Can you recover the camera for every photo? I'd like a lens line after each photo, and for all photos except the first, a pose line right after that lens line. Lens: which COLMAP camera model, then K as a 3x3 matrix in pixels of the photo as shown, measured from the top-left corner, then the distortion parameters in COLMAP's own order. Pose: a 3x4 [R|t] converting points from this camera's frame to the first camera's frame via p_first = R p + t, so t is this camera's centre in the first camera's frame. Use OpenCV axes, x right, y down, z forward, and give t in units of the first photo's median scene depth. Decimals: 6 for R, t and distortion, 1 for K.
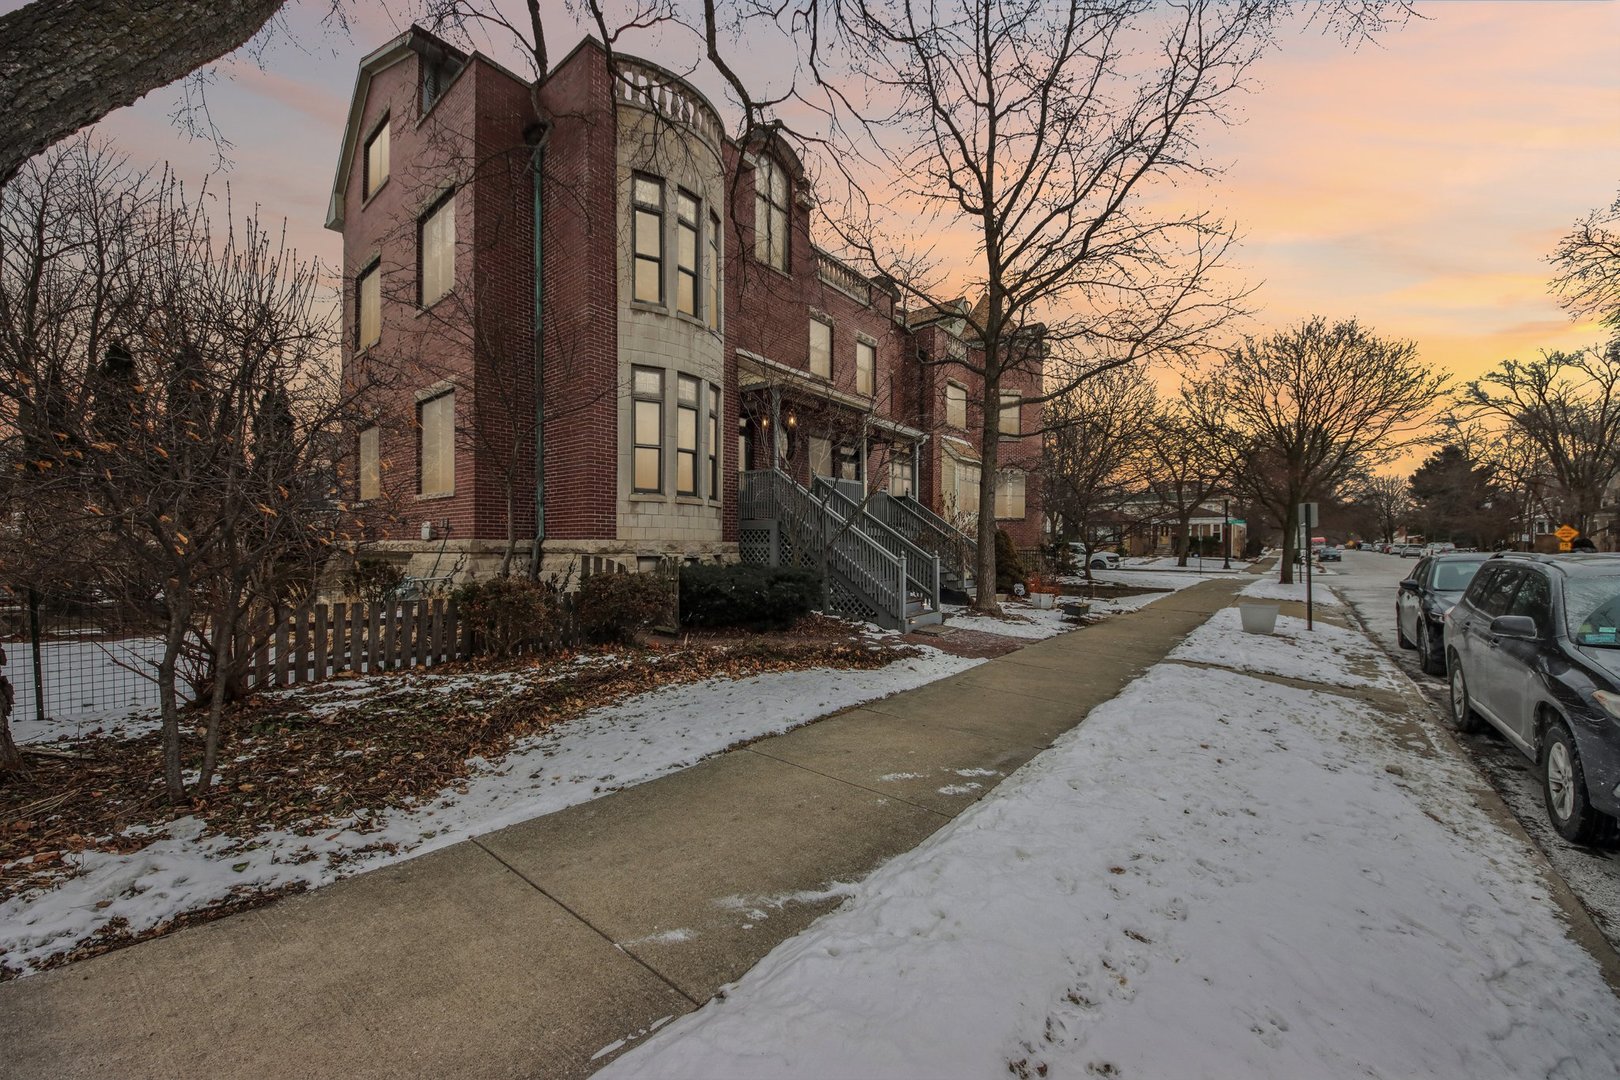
lens RADIAL K [[599.9, 0, 807.4], [0, 599.9, 548.8], [0, 0, 1]] dist [0.041389, -0.022200]
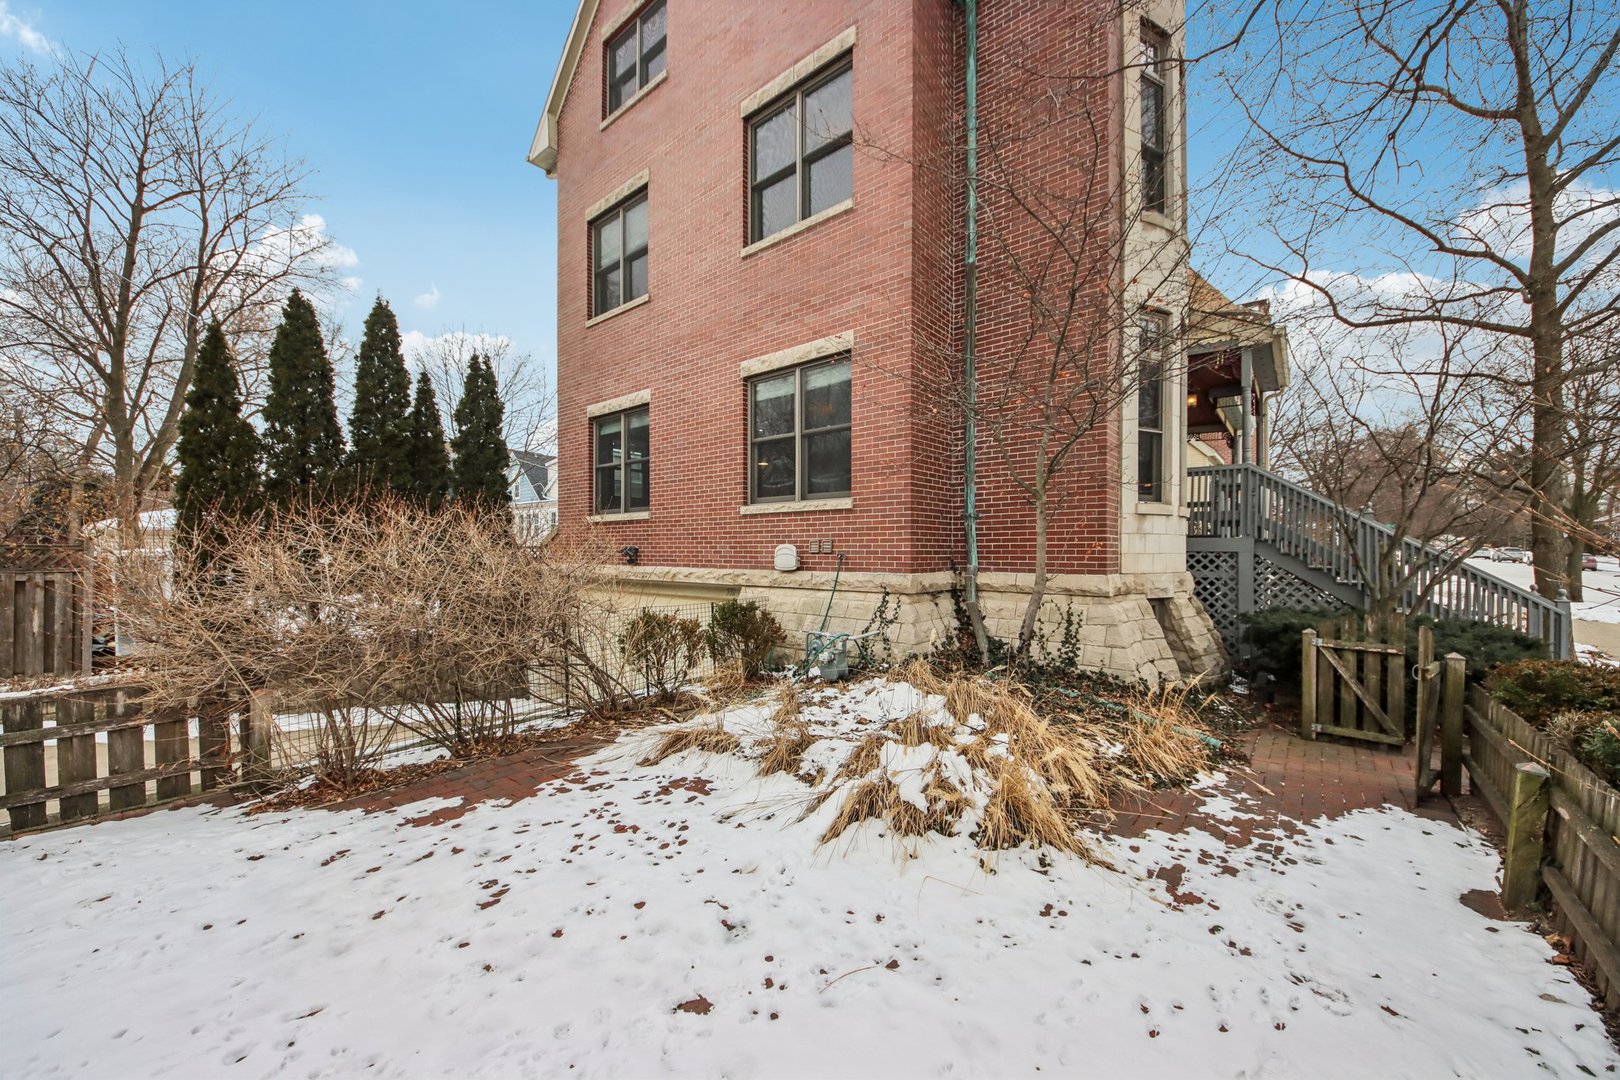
lens RADIAL K [[599.9, 0, 807.4], [0, 599.9, 548.8], [0, 0, 1]] dist [0.041389, -0.022200]
pose [[0.999981, 0.001998, -0.005863, -0.550384], [-0.002151, 0.999656, -0.026141, -0.020414], [0.005809, 0.026153, 0.999641, 0.298507]]
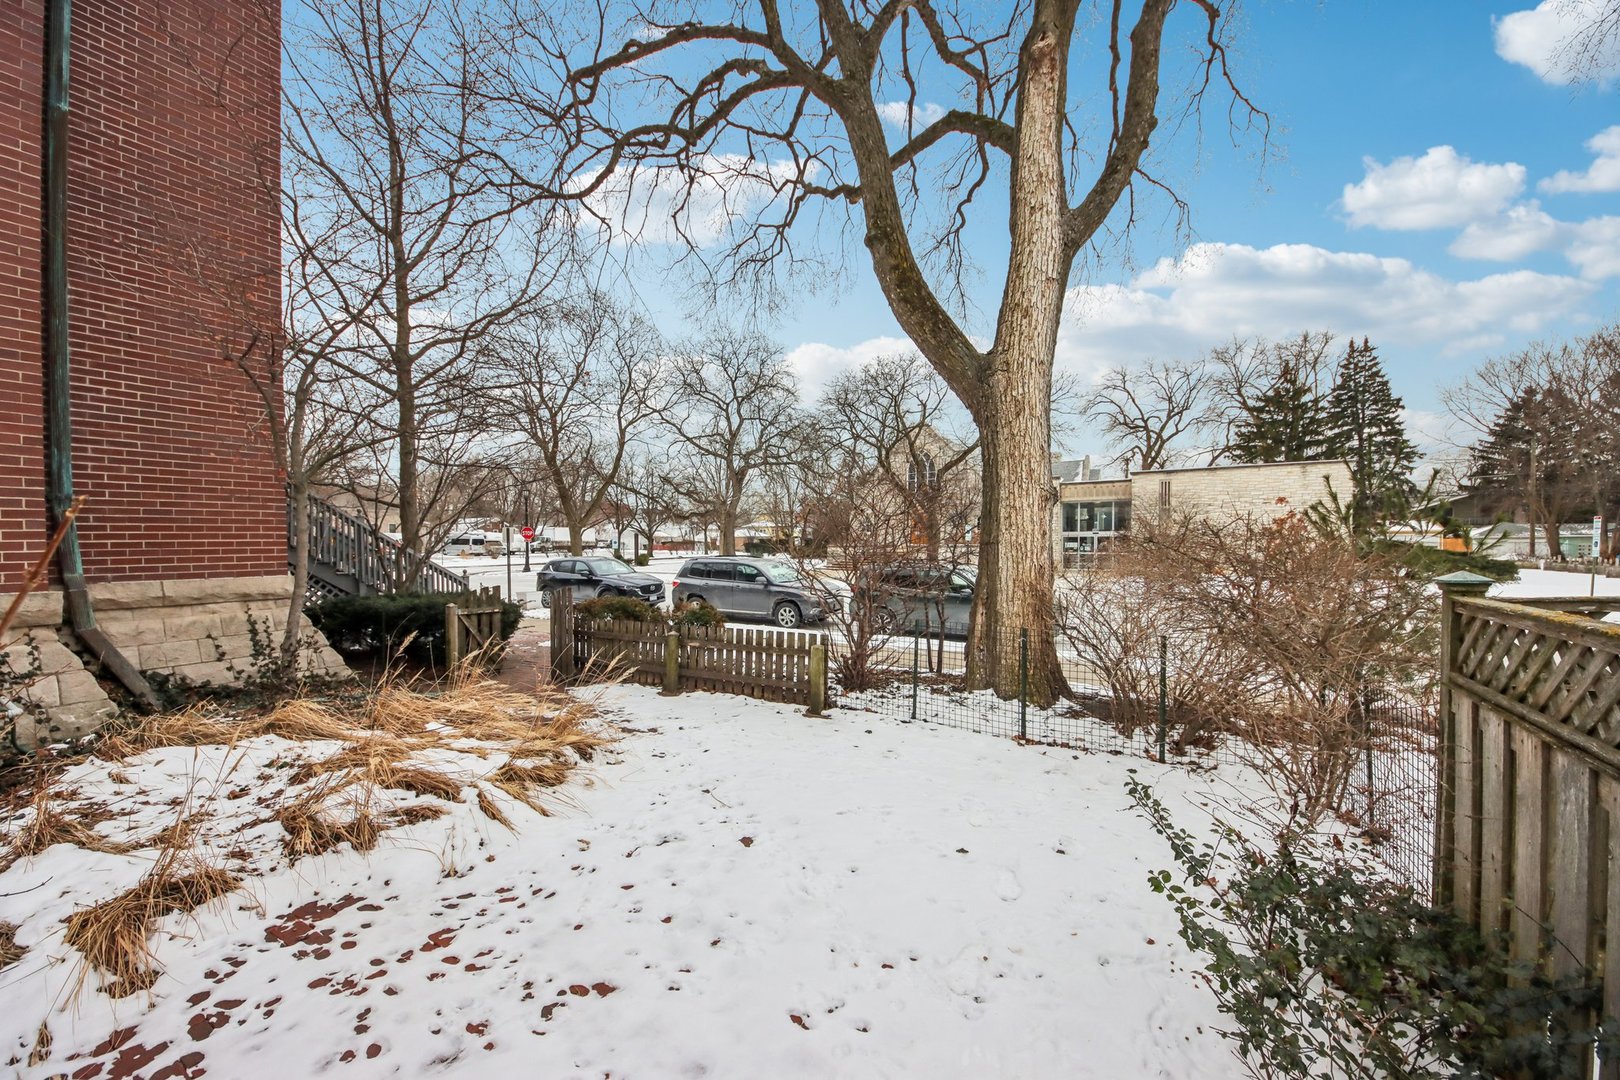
lens RADIAL K [[599.9, 0, 807.4], [0, 599.9, 548.8], [0, 0, 1]] dist [0.041389, -0.022200]
pose [[-0.150730, -0.008569, 0.988538, -0.868034], [0.030713, 0.999439, 0.013346, -0.027323], [-0.988098, 0.032373, -0.150382, 0.495544]]
